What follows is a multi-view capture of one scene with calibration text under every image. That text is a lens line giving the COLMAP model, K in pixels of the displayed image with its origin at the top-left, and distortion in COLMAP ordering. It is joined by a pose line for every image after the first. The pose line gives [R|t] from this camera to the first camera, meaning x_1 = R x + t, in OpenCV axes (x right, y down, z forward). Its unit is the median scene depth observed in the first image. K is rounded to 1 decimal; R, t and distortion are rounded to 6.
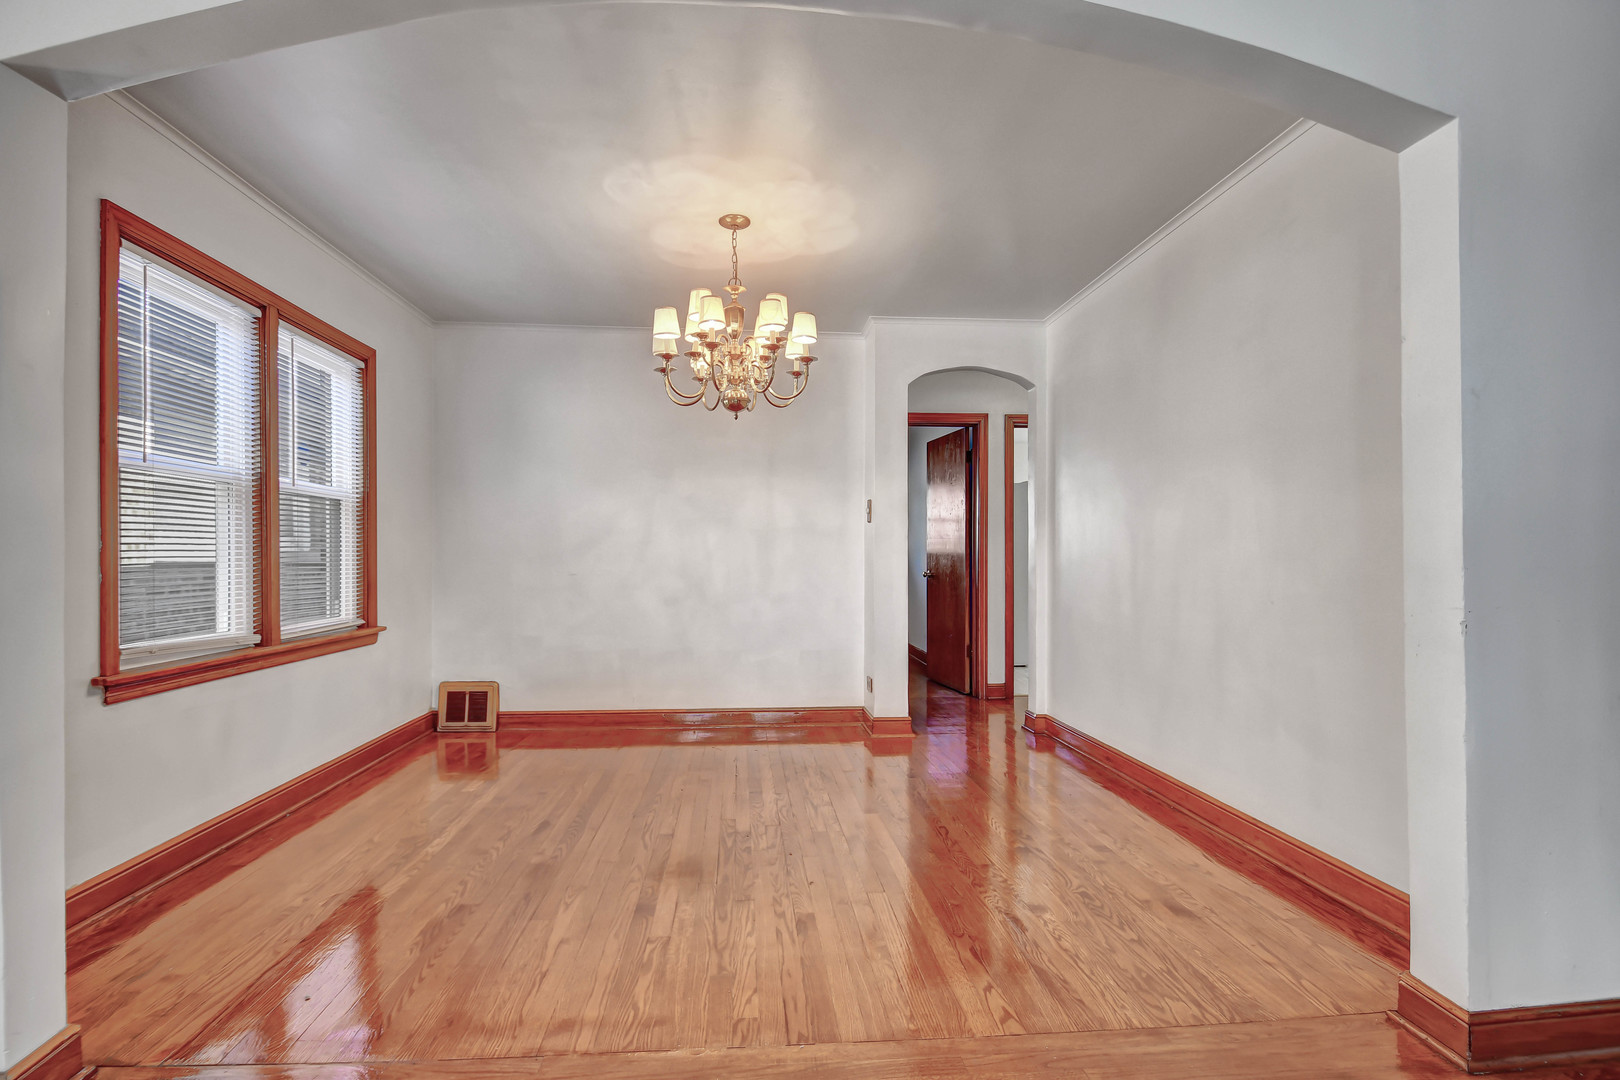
lens RADIAL K [[746.0, 0, 797.5], [0, 746.0, 565.4], [0, 0, 1]] dist [0.027280, -0.026328]
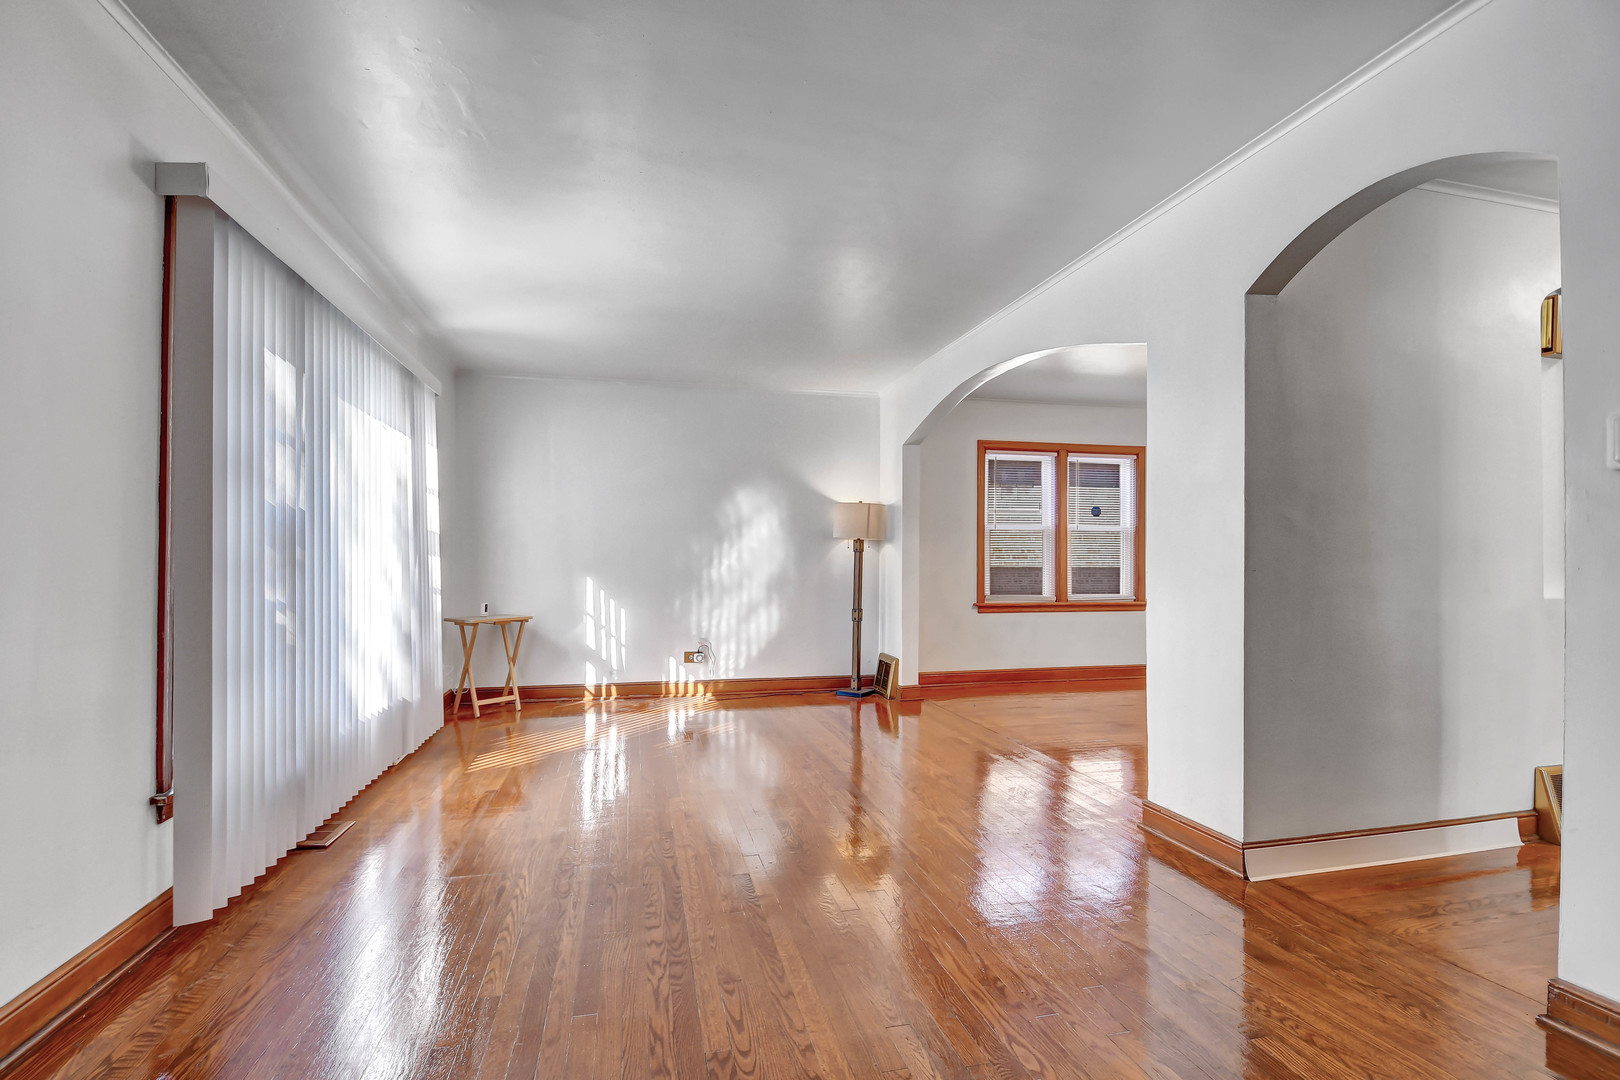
lens RADIAL K [[746.0, 0, 797.5], [0, 746.0, 565.4], [0, 0, 1]] dist [0.027280, -0.026328]
pose [[0.162831, 0.002608, -0.986651, 1.376721], [-0.010158, 0.999948, 0.000967, 0.003772], [0.986602, 0.009865, 0.162849, -0.130284]]
